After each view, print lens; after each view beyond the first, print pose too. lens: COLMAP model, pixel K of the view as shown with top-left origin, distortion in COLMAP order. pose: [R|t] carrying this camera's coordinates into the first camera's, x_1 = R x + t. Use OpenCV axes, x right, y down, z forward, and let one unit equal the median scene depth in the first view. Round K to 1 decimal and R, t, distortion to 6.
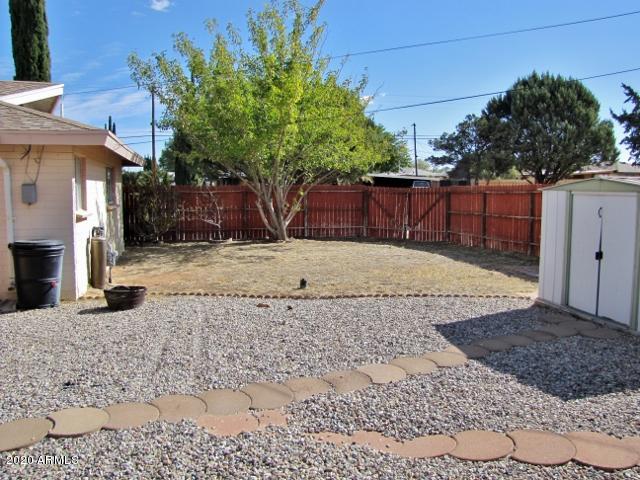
lens RADIAL K [[537.7, 0, 333.1], [0, 537.7, 237.9], [0, 0, 1]] dist [-0.200445, 0.167205]
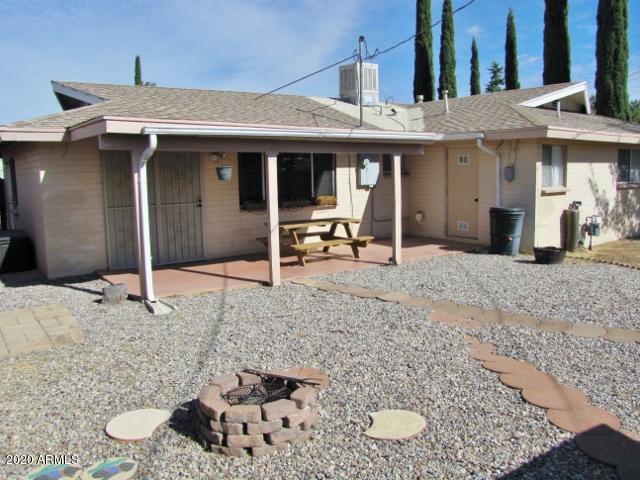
lens RADIAL K [[537.7, 0, 333.1], [0, 537.7, 237.9], [0, 0, 1]] dist [-0.200445, 0.167205]
pose [[0.364464, 0.115506, -0.924026, 0.578594], [-0.070557, 0.992850, 0.096279, -0.016008], [0.928541, 0.030106, 0.370008, 0.021092]]
